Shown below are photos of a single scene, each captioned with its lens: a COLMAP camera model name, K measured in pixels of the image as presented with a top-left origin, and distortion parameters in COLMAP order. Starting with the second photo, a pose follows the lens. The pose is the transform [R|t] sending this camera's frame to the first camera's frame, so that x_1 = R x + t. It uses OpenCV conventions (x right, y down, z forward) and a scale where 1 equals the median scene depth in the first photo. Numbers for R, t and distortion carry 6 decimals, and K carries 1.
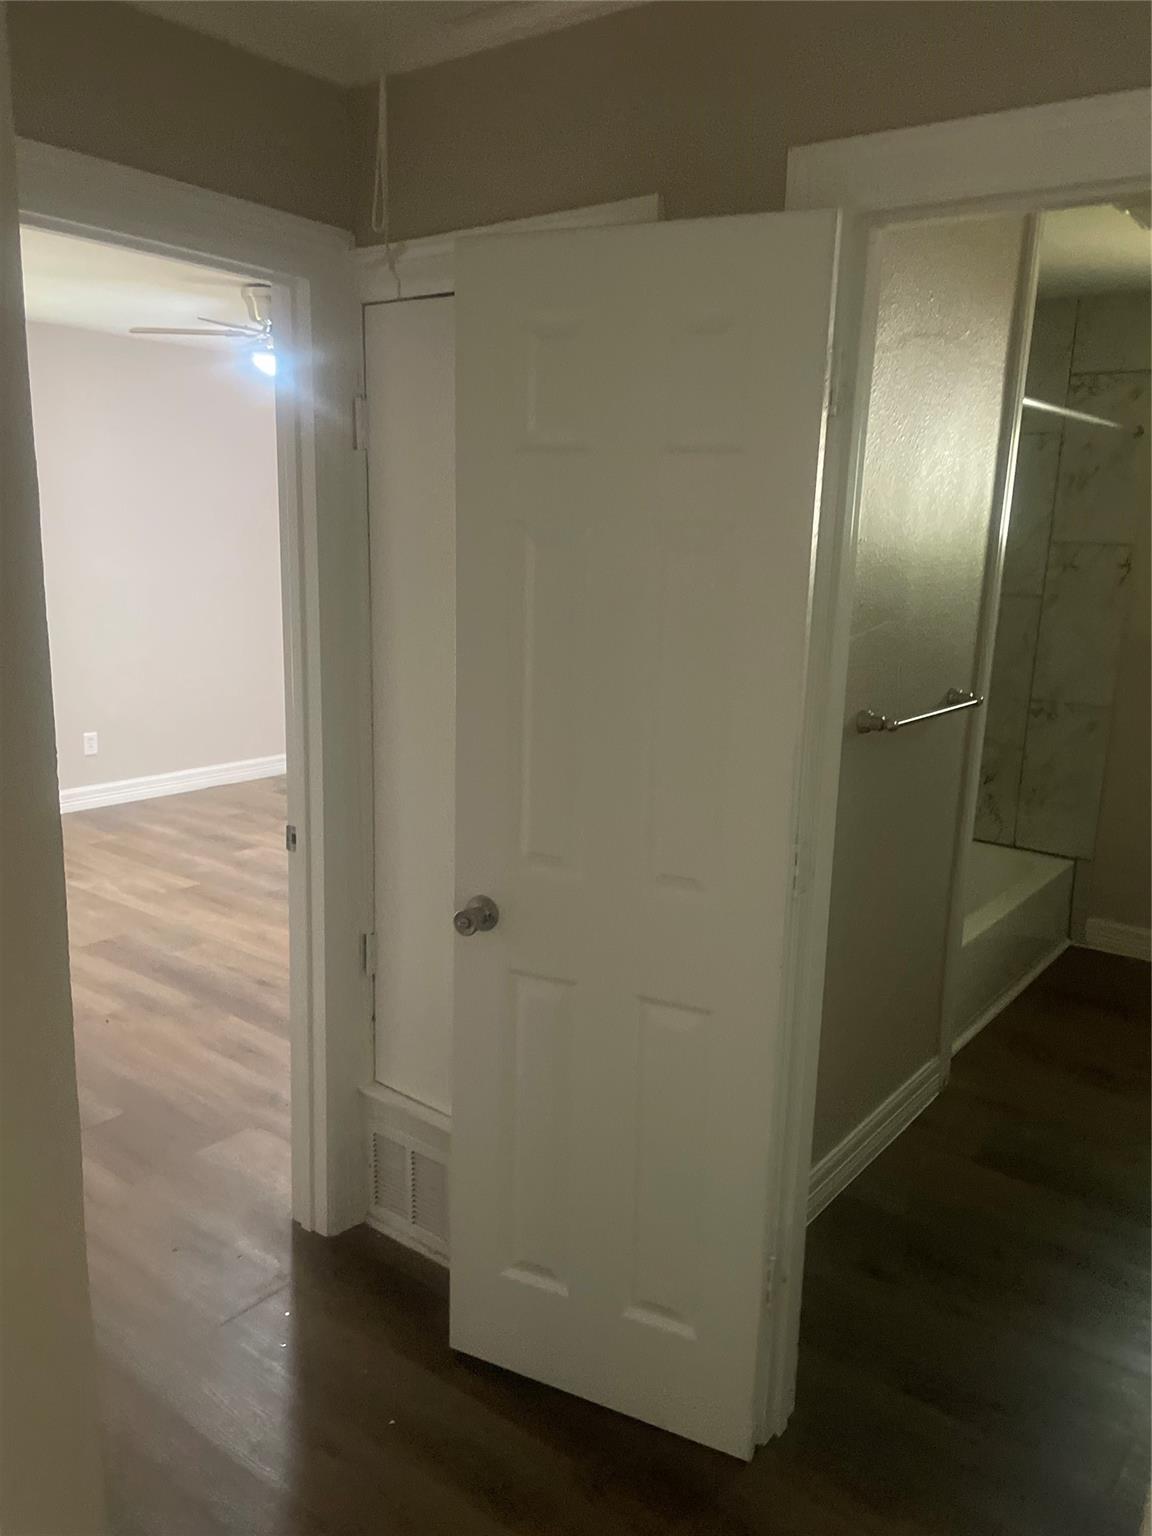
lens RADIAL K [[1161.0, 0, 578.9], [0, 1161.0, 779.5], [0, 0, 1]] dist [0.100545, -0.131550]
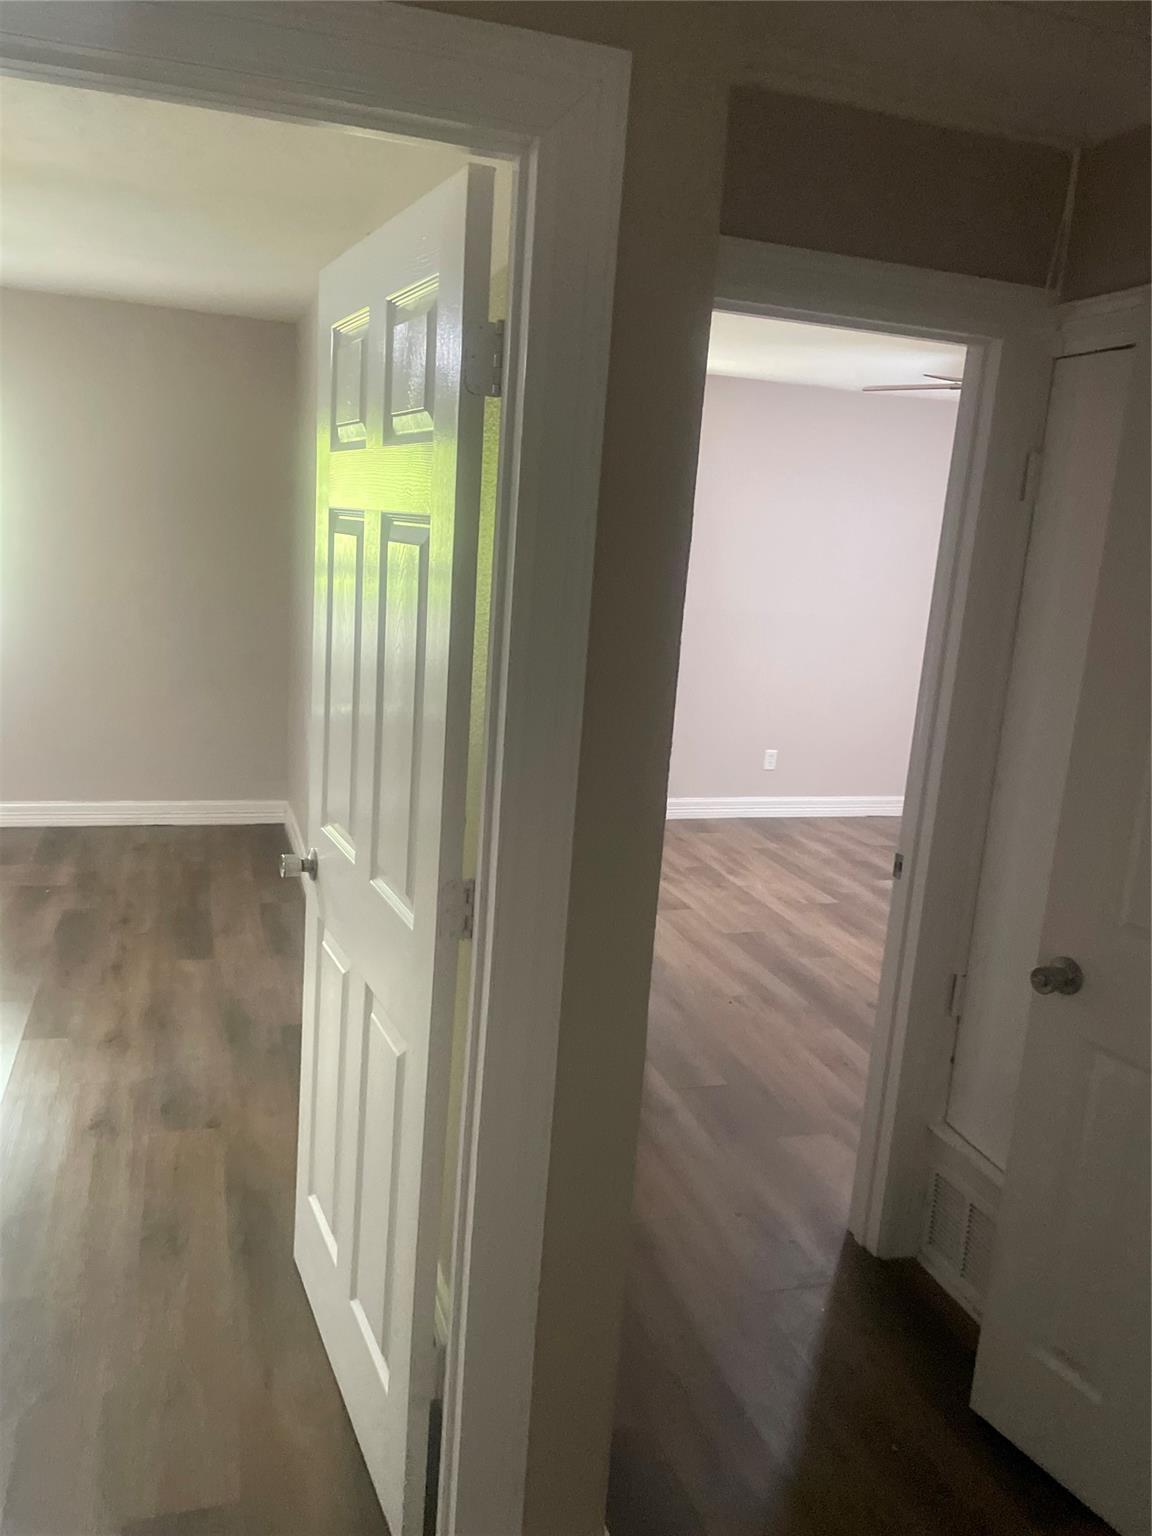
lens RADIAL K [[1161.0, 0, 578.9], [0, 1161.0, 779.5], [0, 0, 1]] dist [0.100545, -0.131550]
pose [[0.827286, 0.147602, -0.542044, 0.050135], [-0.166607, 0.985921, 0.014192, 0.004603], [0.536507, 0.078567, 0.840230, -0.027279]]
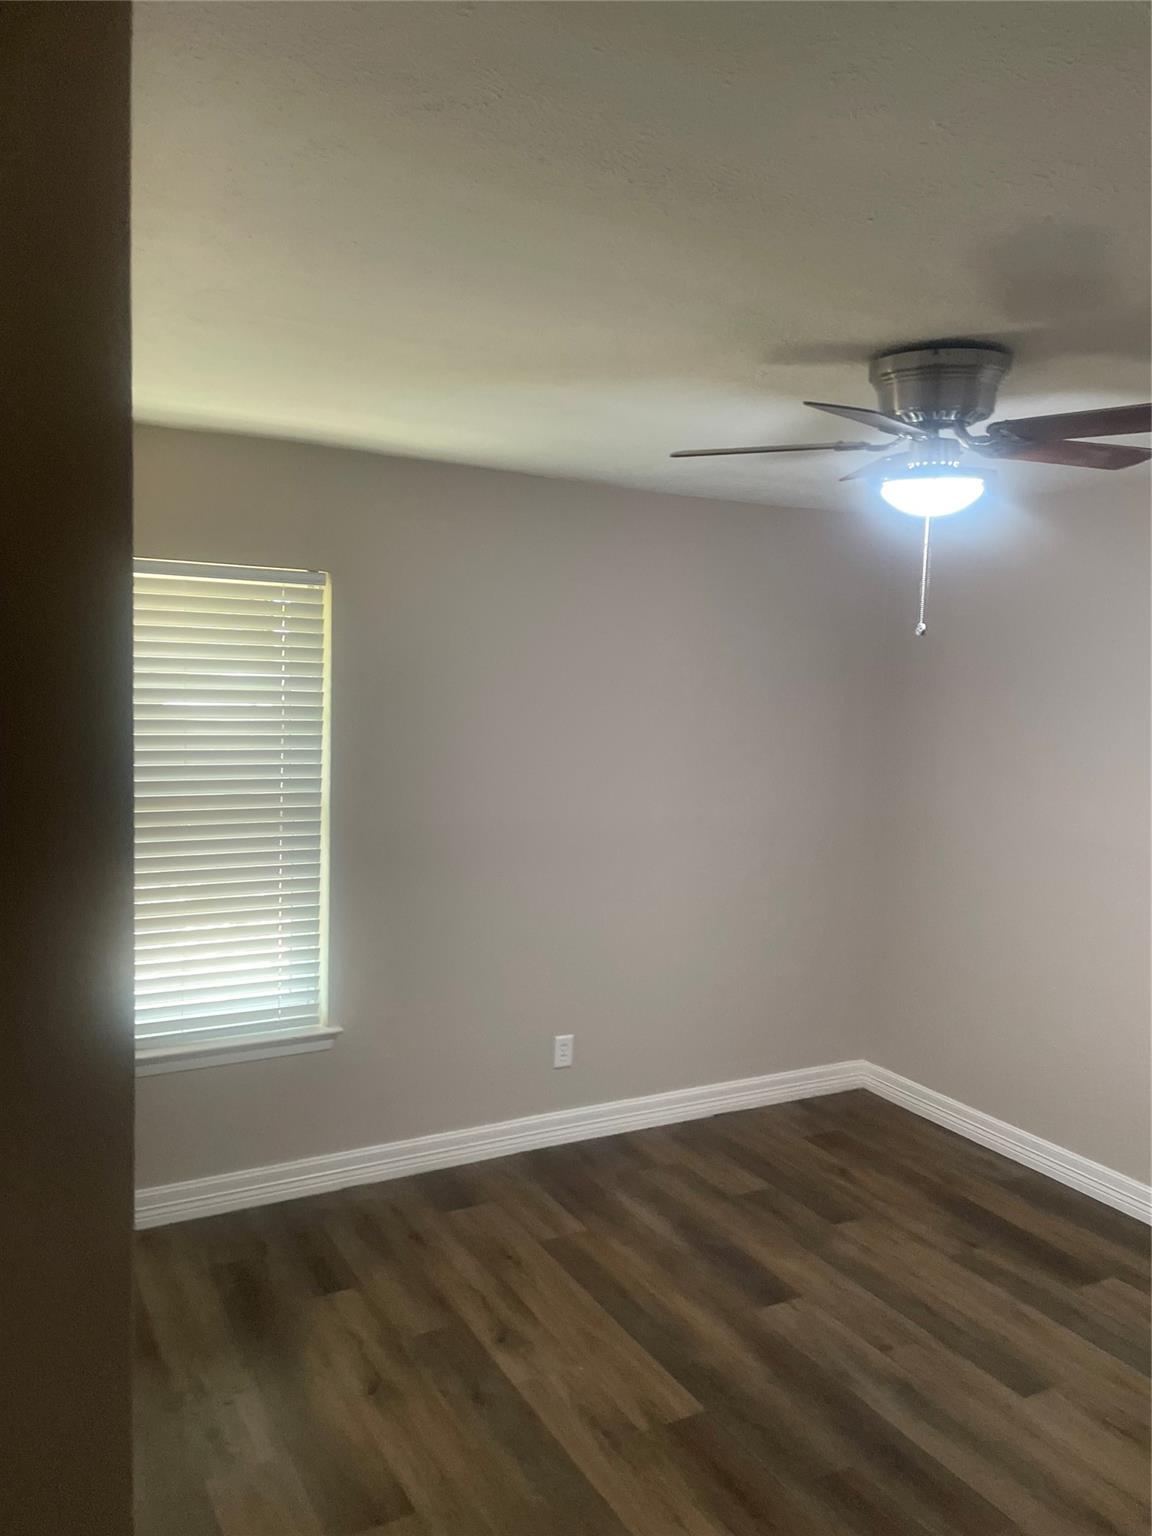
lens RADIAL K [[1156.3, 0, 569.2], [0, 1156.3, 761.0], [0, 0, 1]] dist [-0.026066, -0.006000]
pose [[0.912435, 0.025390, -0.408433, -0.219785], [-0.088052, 0.986876, -0.135359, -0.176418], [0.399636, 0.159469, 0.902696, 0.571794]]
